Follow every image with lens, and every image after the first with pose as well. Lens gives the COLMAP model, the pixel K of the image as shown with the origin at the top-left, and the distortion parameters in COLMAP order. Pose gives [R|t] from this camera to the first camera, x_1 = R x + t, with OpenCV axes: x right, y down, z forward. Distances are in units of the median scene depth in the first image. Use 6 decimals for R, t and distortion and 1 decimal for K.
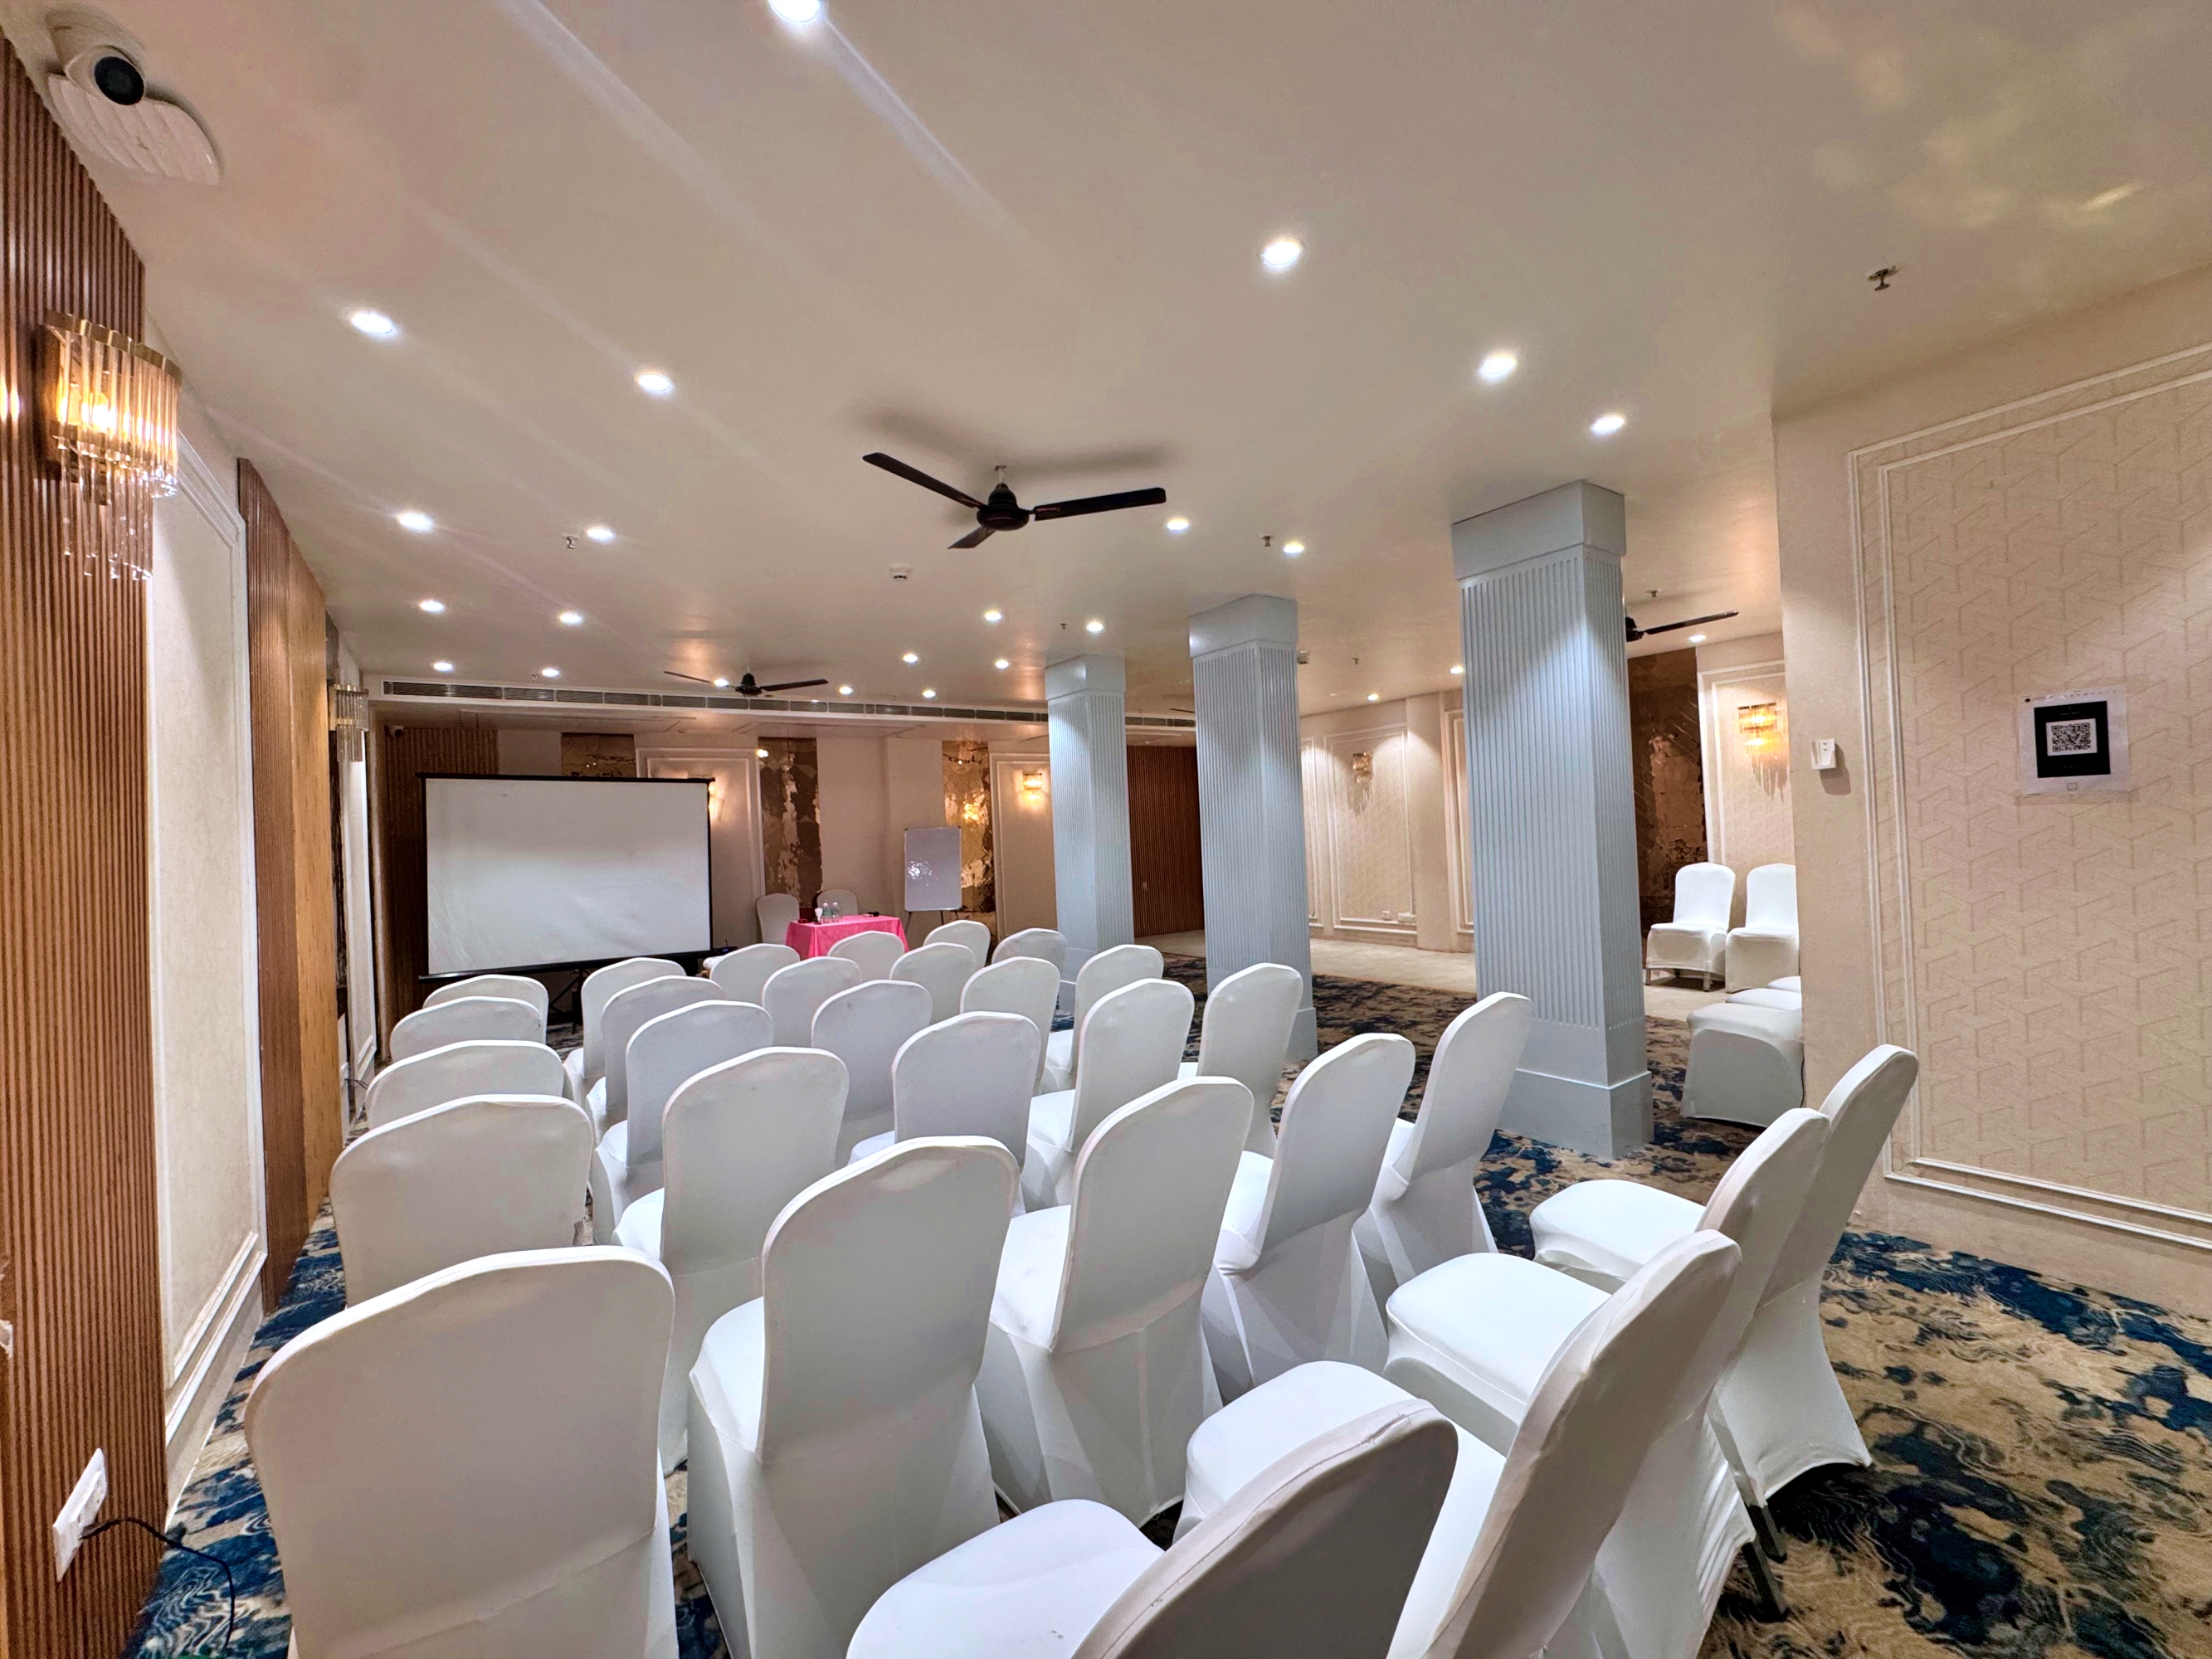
lens RADIAL K [[886.9, 0, 1098.7], [0, 886.9, 801.2], [0, 0, 1]] dist [-0.004339, 0.001224]
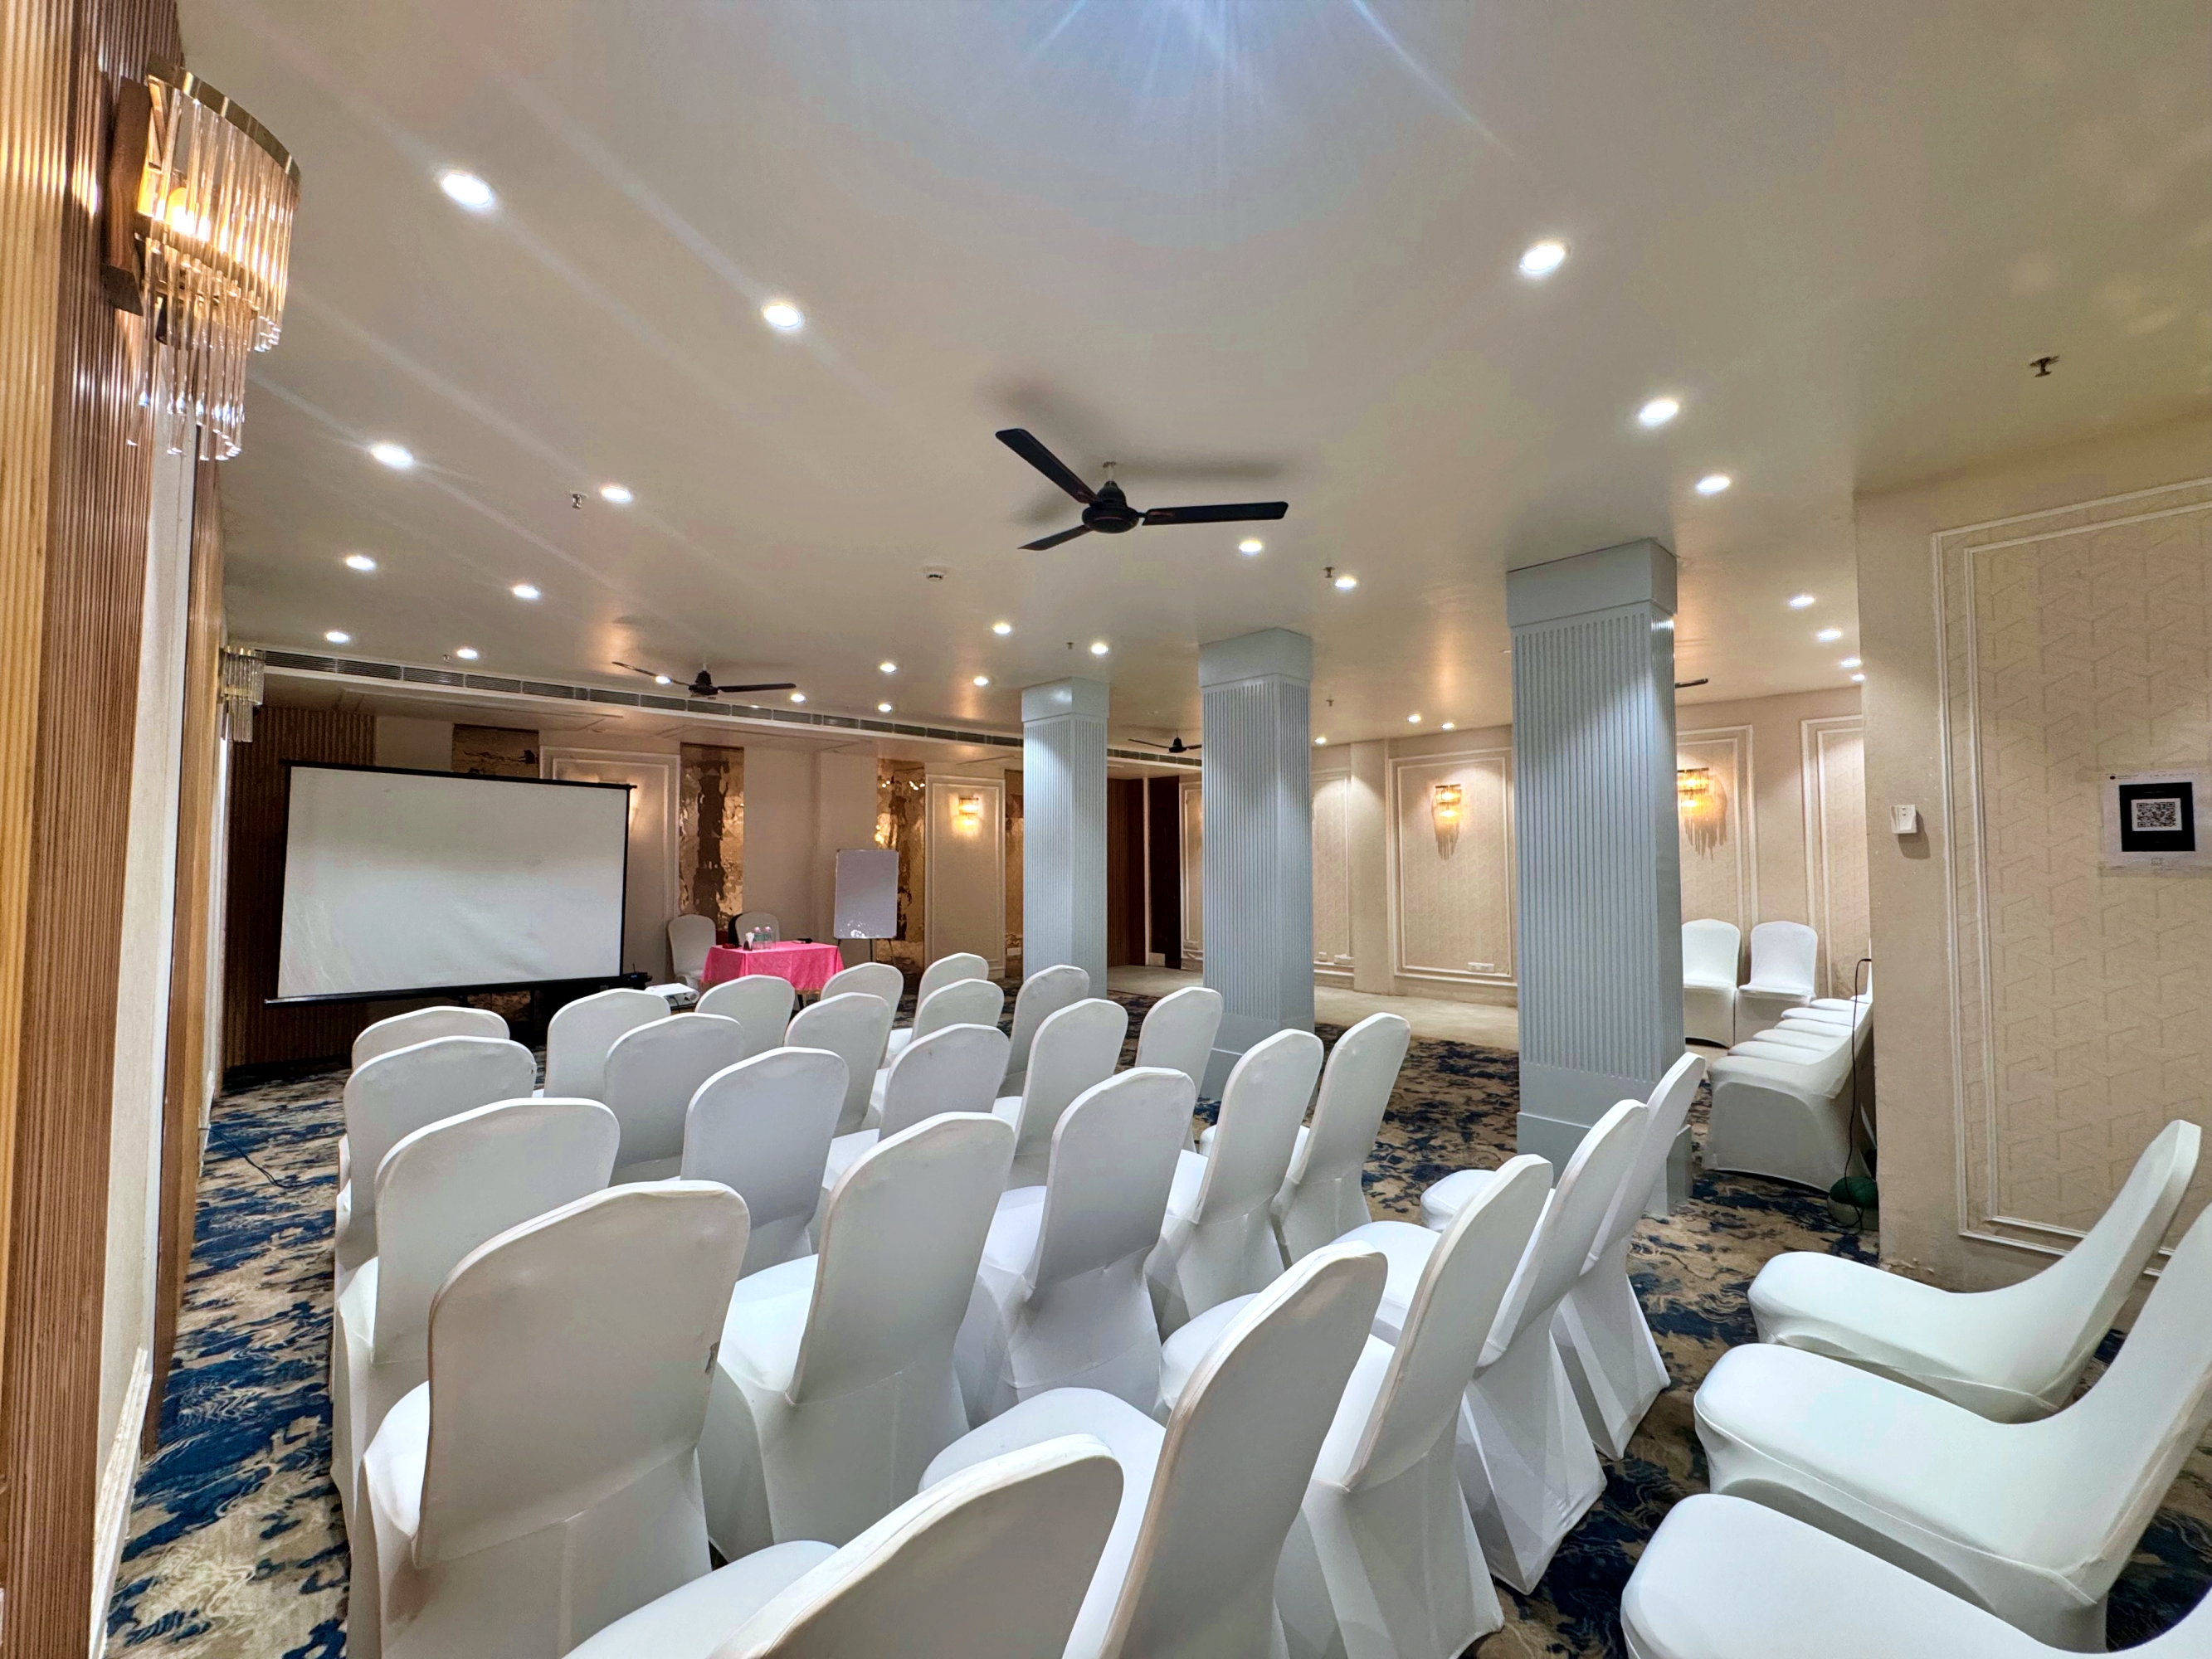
lens RADIAL K [[886.9, 0, 1106.7], [0, 886.9, 803.5], [0, 0, 1]] dist [-0.004339, 0.001224]
pose [[0.988709, 0.051214, 0.140827, -0.248841], [-0.046593, 0.998268, -0.035922, 0.009270], [-0.142423, 0.028955, 0.989382, 0.109820]]
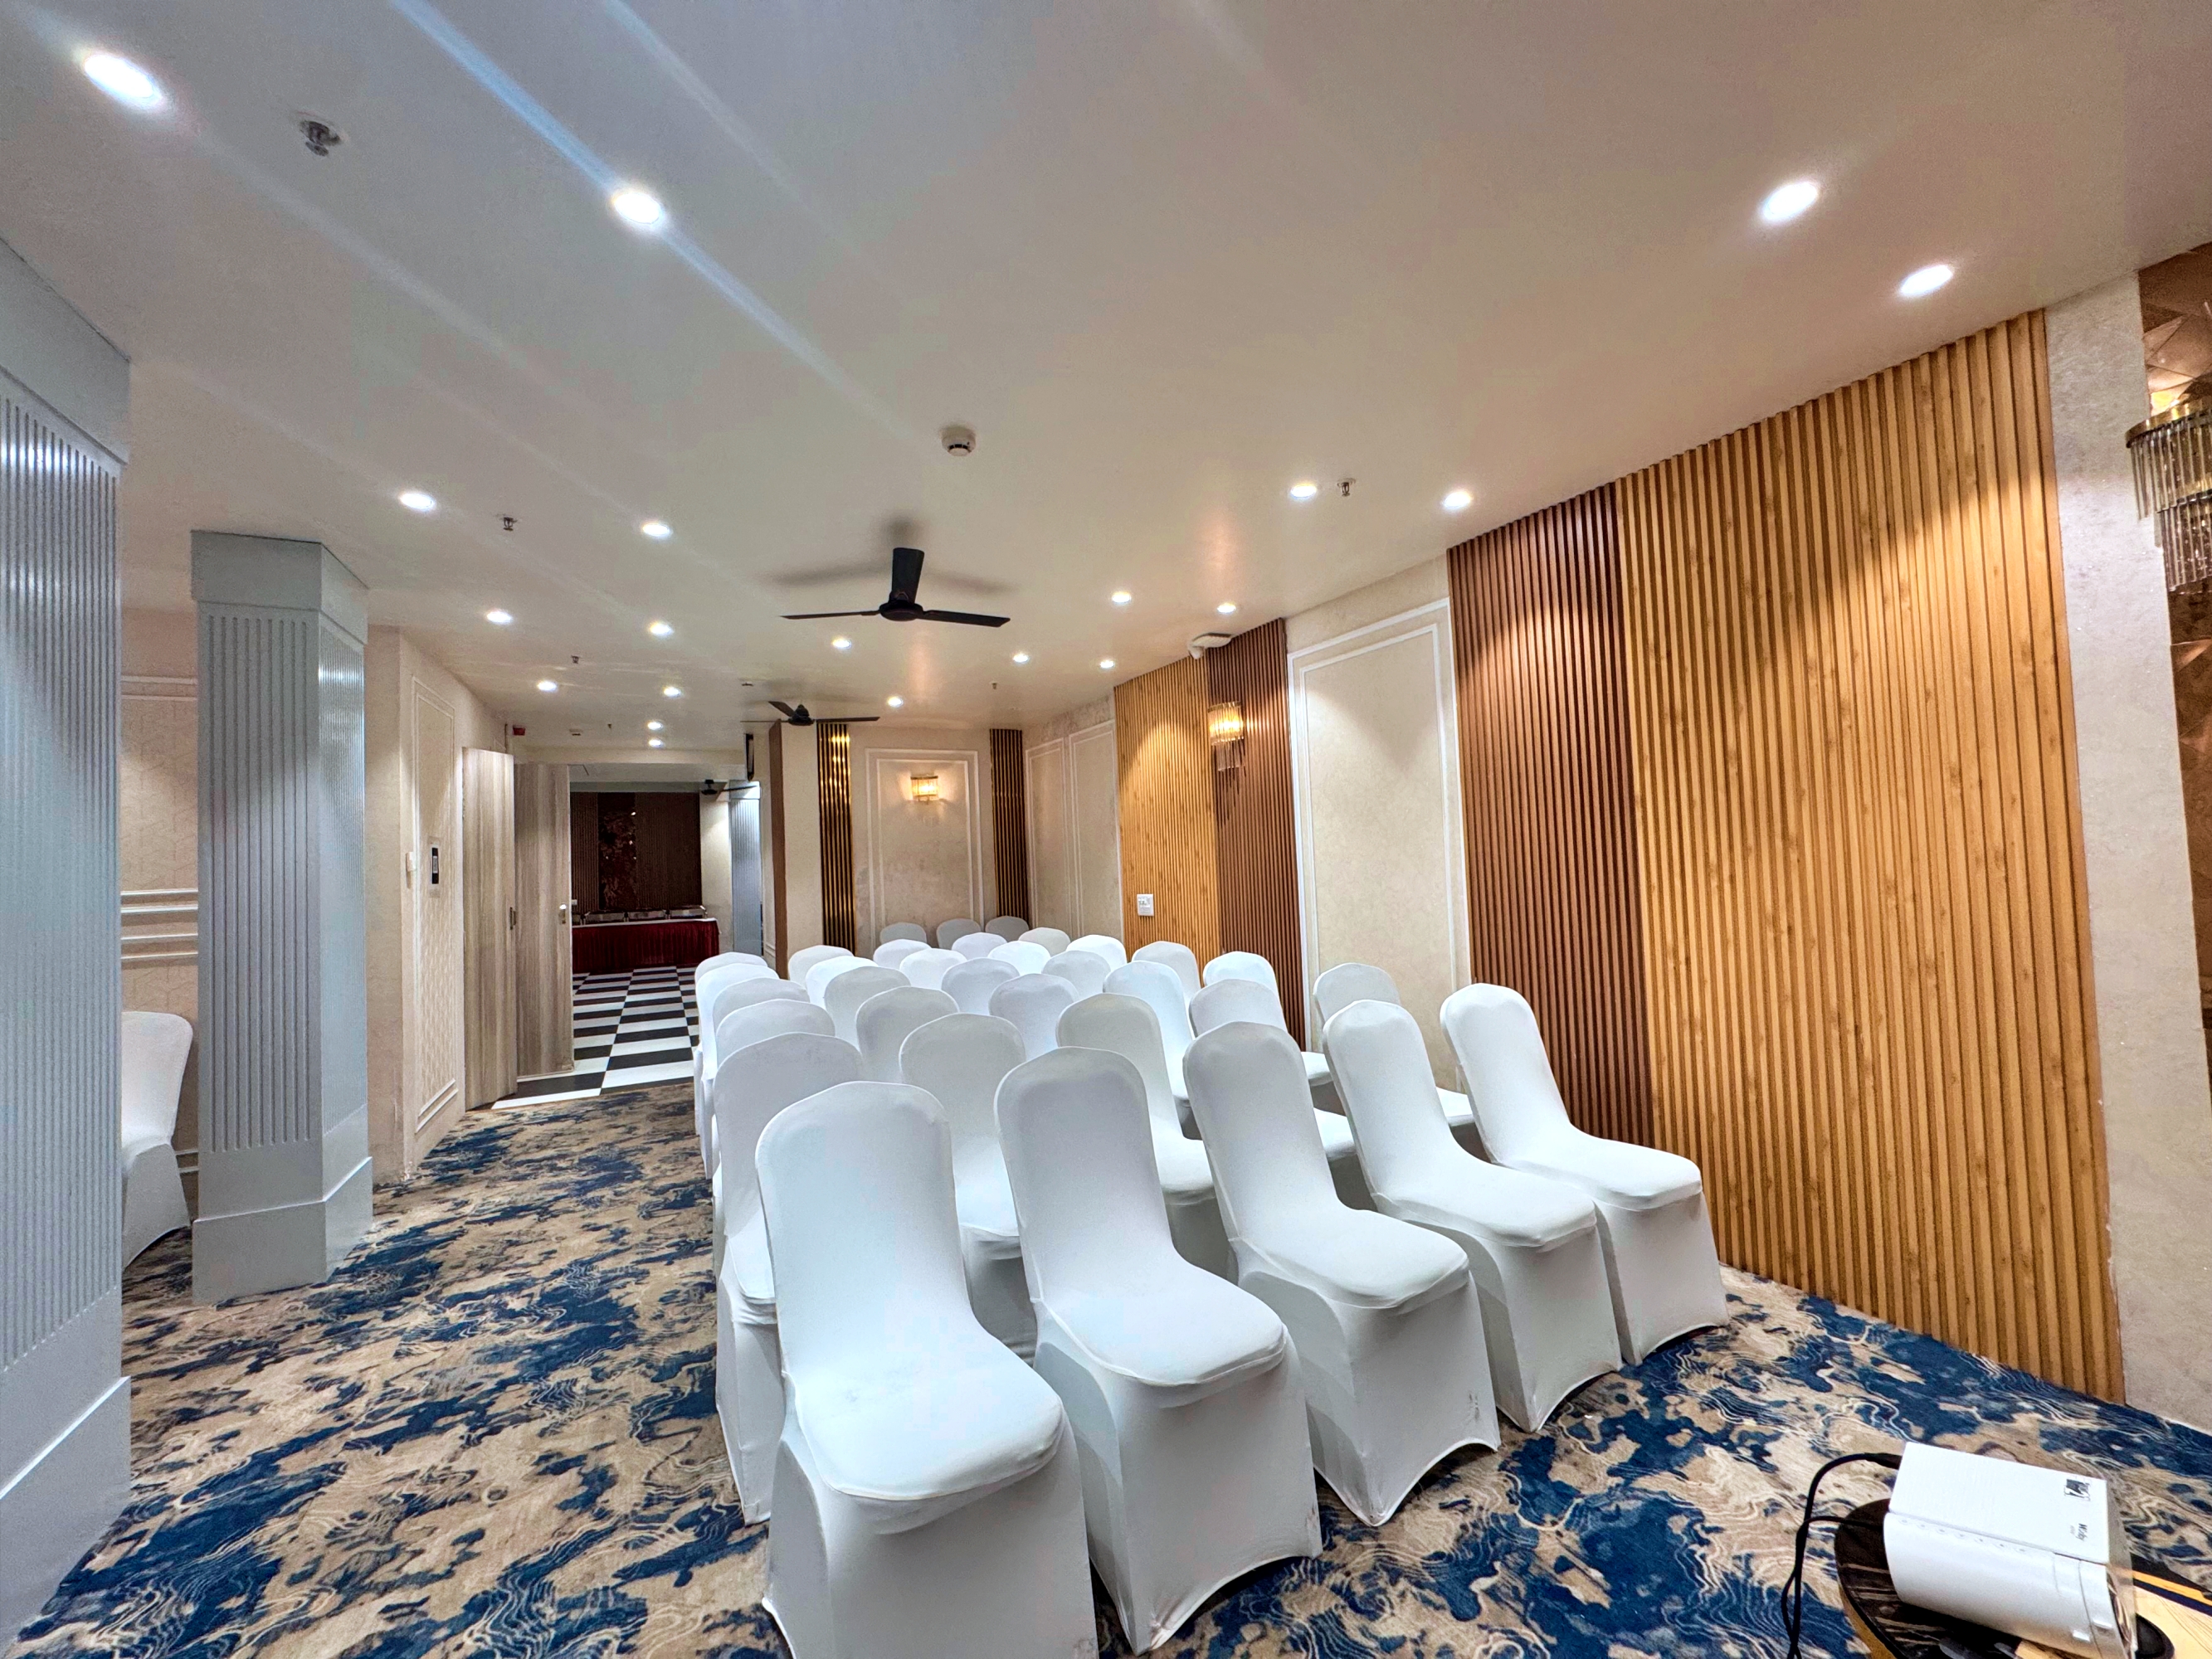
lens RADIAL K [[886.9, 0, 1102.6], [0, 886.9, 844.9], [0, 0, 1]] dist [-0.004339, 0.001224]
pose [[-0.988385, 0.070445, 0.134656, 0.102978], [0.062779, 0.996201, -0.060351, 0.042510], [-0.138395, -0.051196, -0.989053, 1.418095]]
